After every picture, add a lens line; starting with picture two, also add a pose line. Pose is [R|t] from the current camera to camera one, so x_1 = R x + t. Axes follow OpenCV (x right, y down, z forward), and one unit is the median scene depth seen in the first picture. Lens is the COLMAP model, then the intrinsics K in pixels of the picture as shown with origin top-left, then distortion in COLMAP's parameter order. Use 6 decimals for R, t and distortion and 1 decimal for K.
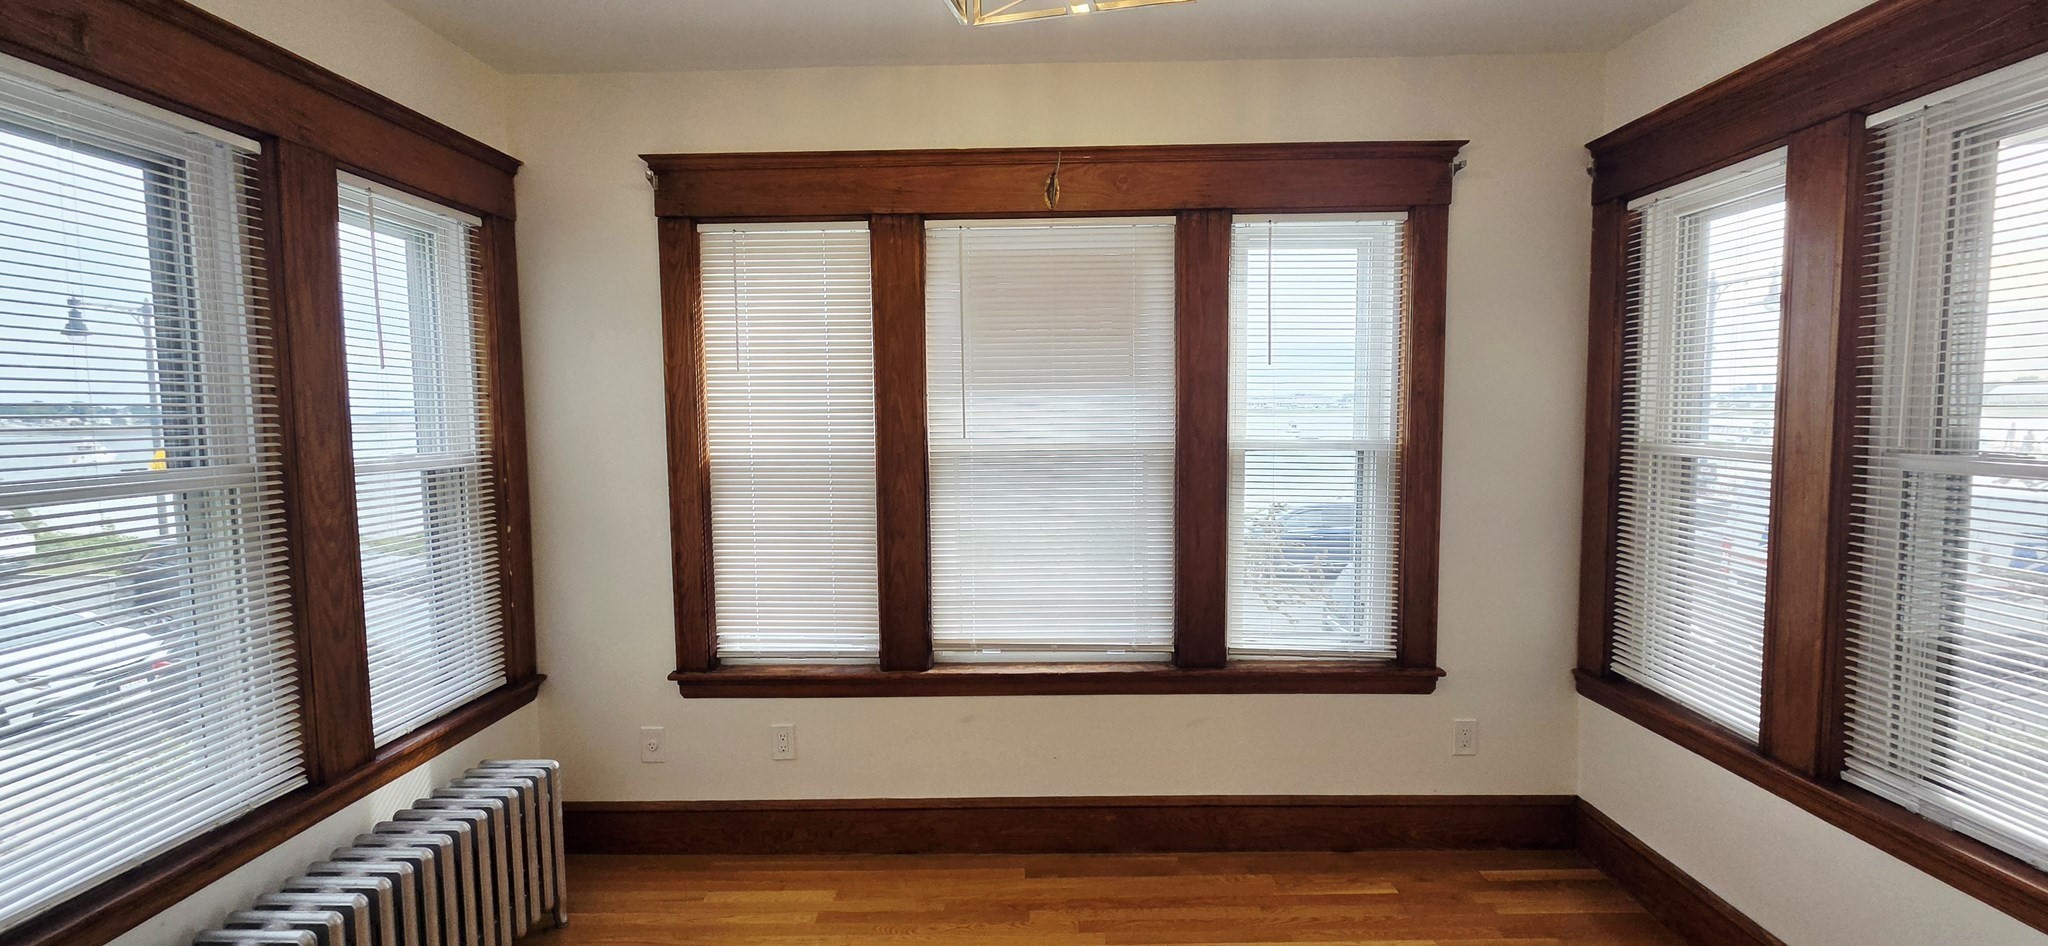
lens RADIAL K [[841.3, 0, 1024.0], [0, 841.3, 473.0], [0, 0, 1]] dist [0.001740, 0.000146]
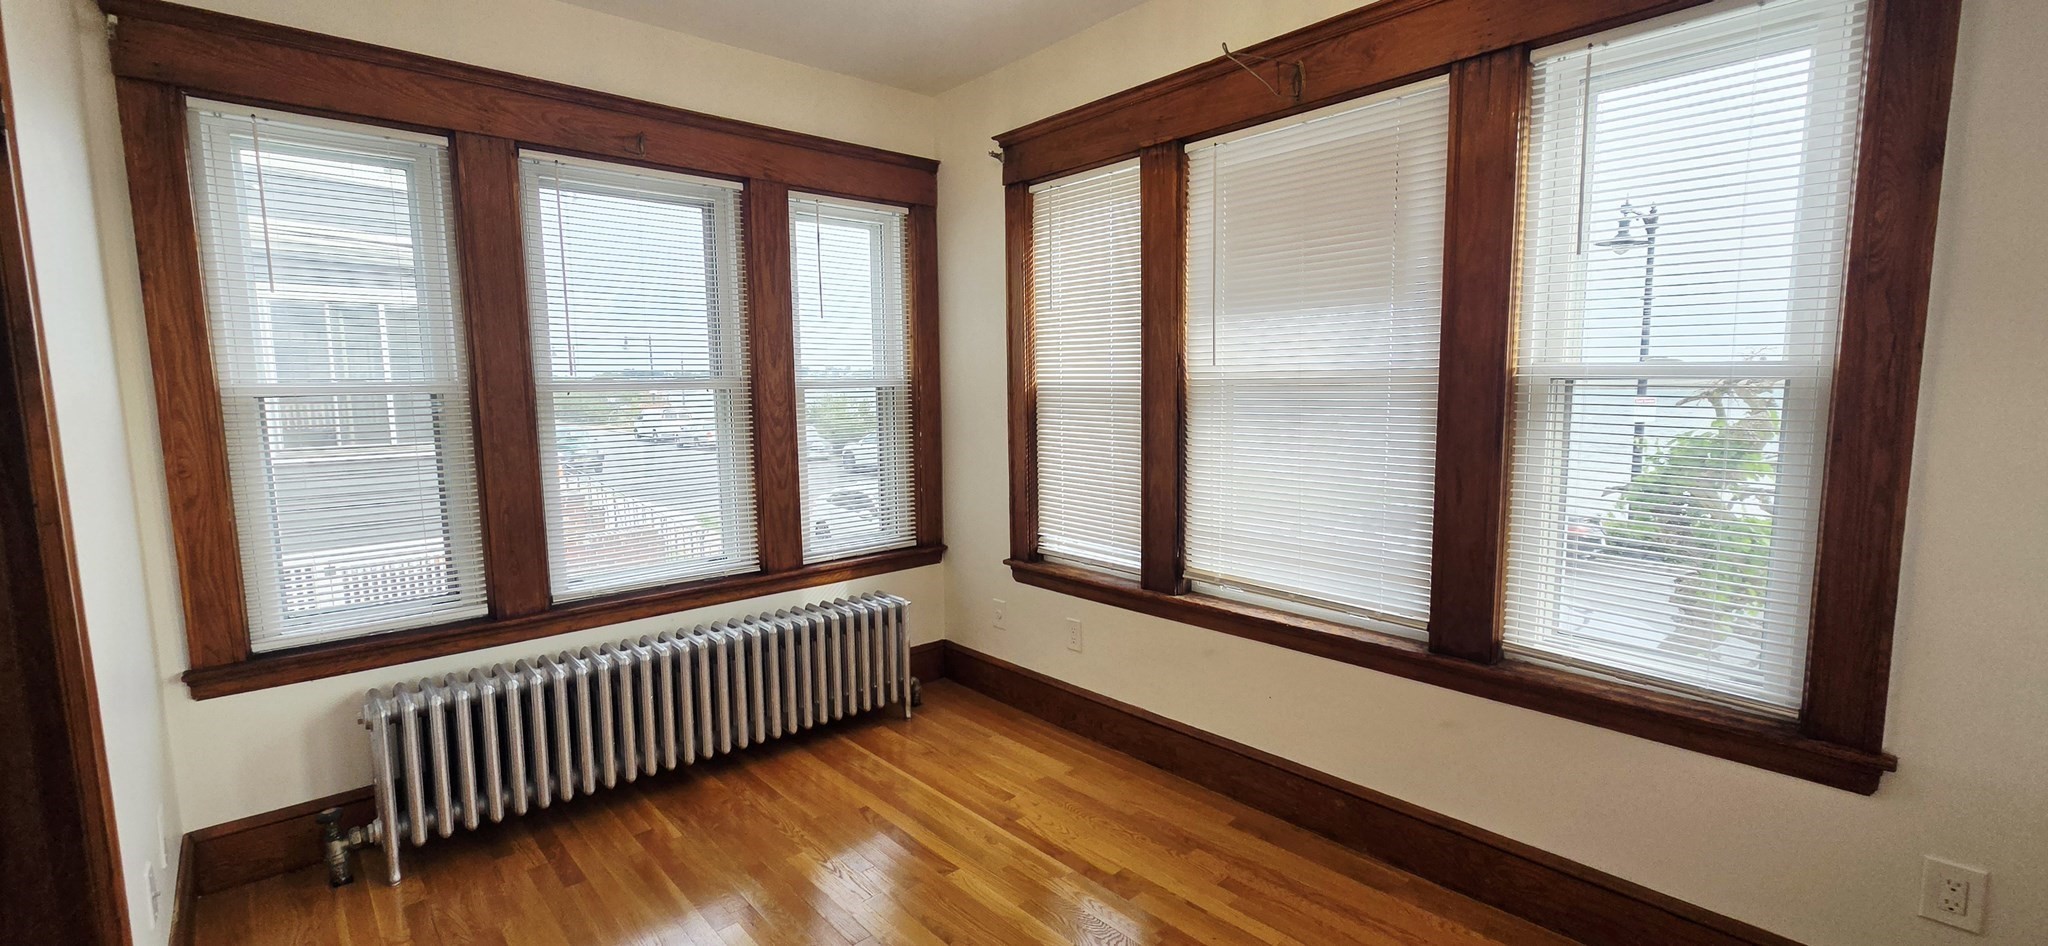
lens RADIAL K [[841.3, 0, 1024.0], [0, 841.3, 473.0], [0, 0, 1]] dist [0.001740, 0.000146]
pose [[0.682832, 0.082058, -0.725953, 0.494892], [-0.049943, 0.996591, 0.065673, 0.029753], [0.728867, -0.008587, 0.684602, 0.174215]]
